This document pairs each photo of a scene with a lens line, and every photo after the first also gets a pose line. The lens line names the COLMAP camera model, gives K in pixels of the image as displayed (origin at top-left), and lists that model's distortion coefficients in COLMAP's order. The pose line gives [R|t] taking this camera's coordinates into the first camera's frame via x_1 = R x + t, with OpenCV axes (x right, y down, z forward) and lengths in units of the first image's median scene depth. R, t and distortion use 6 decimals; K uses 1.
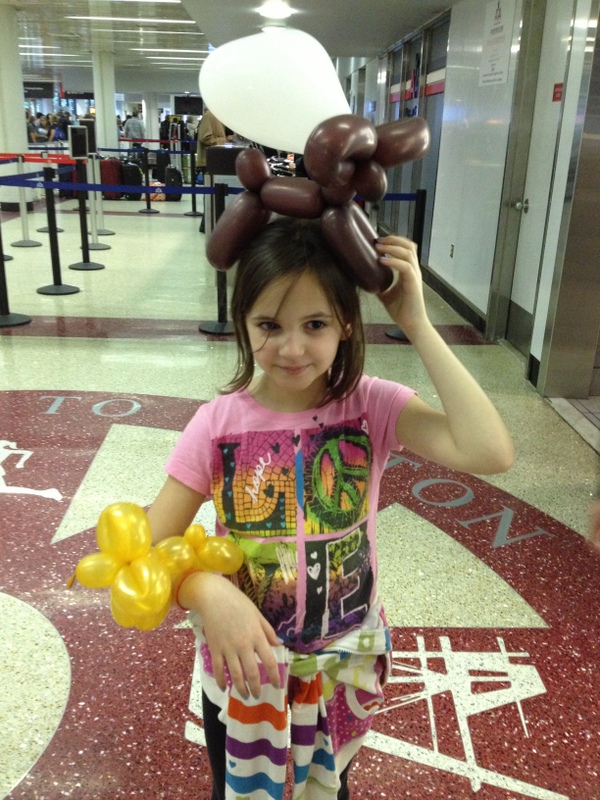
lens RADIAL K [[813.8, 0, 300.0], [0, 813.8, 400.0], [0, 0, 1]] dist [0.125652, -0.270350]
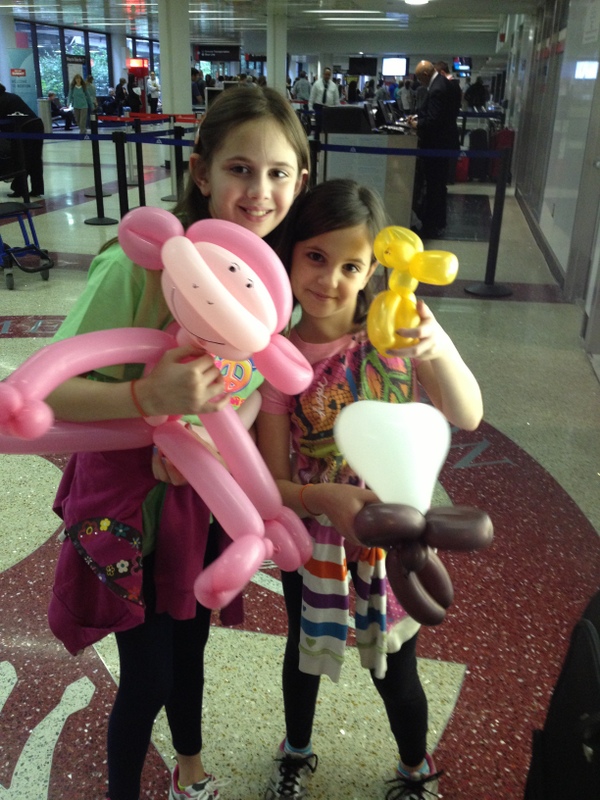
lens RADIAL K [[815.1, 0, 300.1], [0, 815.1, 432.3], [0, 0, 1]] dist [0.106226, -0.243347]
pose [[0.969800, 0.086253, -0.228141, 0.154962], [-0.068905, 0.994168, 0.082957, 0.028275], [0.233965, -0.064731, 0.970088, -0.074630]]
